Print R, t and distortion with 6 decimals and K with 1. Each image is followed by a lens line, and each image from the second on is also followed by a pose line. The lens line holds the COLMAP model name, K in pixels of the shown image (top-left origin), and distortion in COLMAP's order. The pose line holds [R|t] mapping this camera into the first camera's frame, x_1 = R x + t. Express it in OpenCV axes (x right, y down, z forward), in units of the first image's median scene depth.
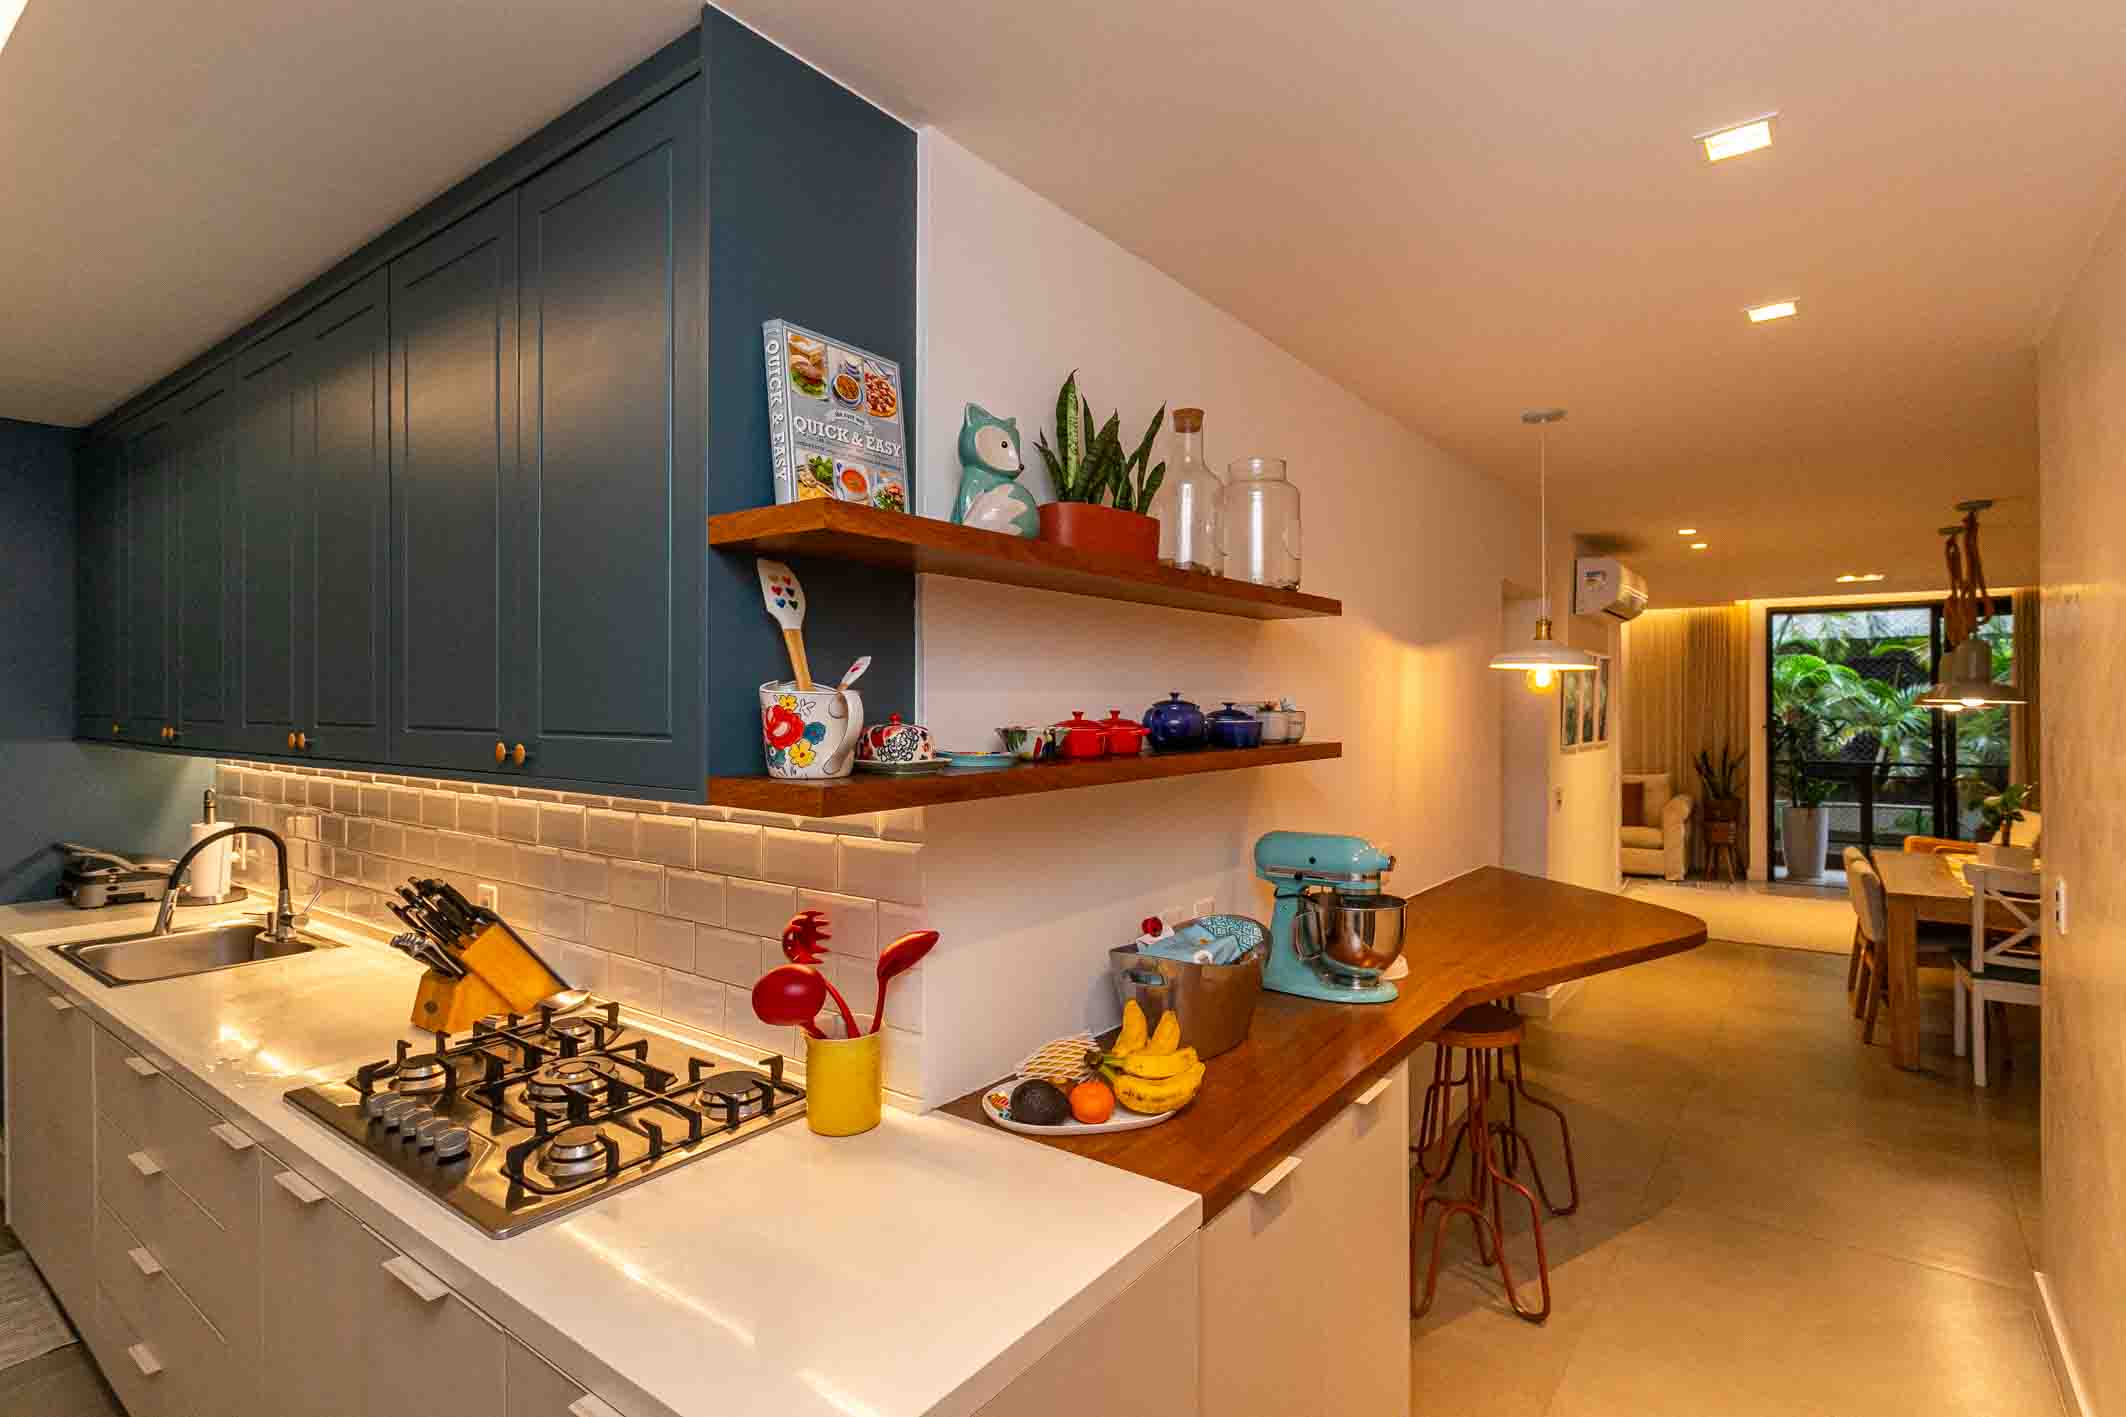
lens RADIAL K [[997.4, 0, 1063.8], [0, 997.4, 698.4], [0, 0, 1]] dist [0.001667, 0.001150]
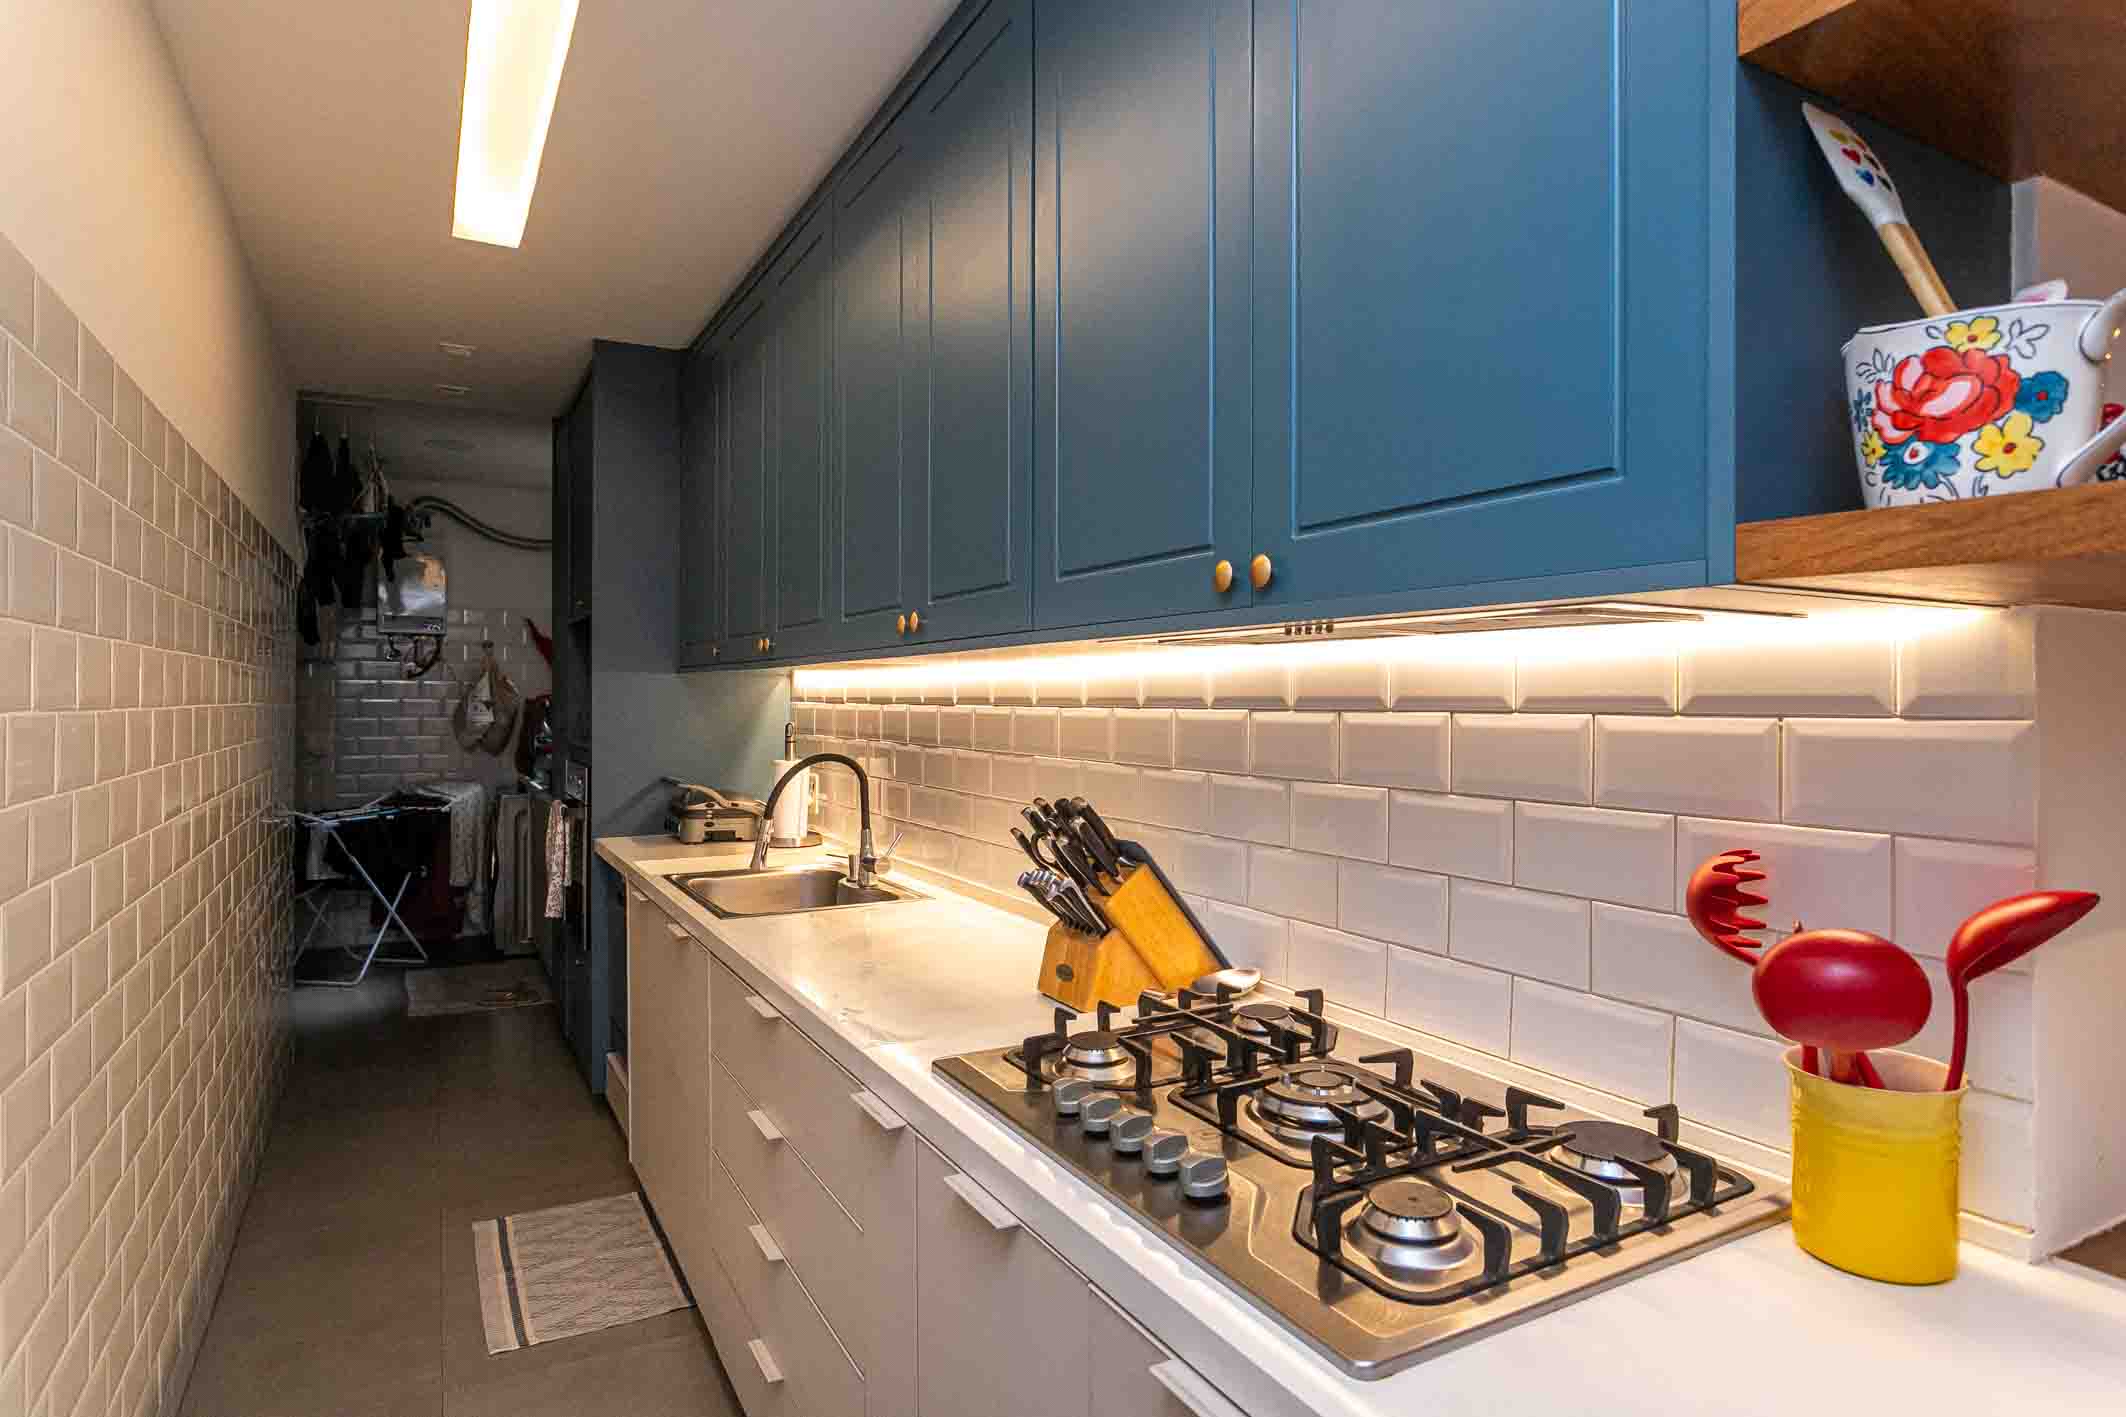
lens RADIAL K [[1179.8, 0, 1106.4], [0, 1179.8, 676.6], [0, 0, 1]] dist [-0.005938, -0.000992]
pose [[0.914991, -0.006098, -0.403428, -0.251408], [0.003009, 0.999961, -0.008292, 0.097251], [0.403463, 0.006373, 0.914974, 0.208756]]
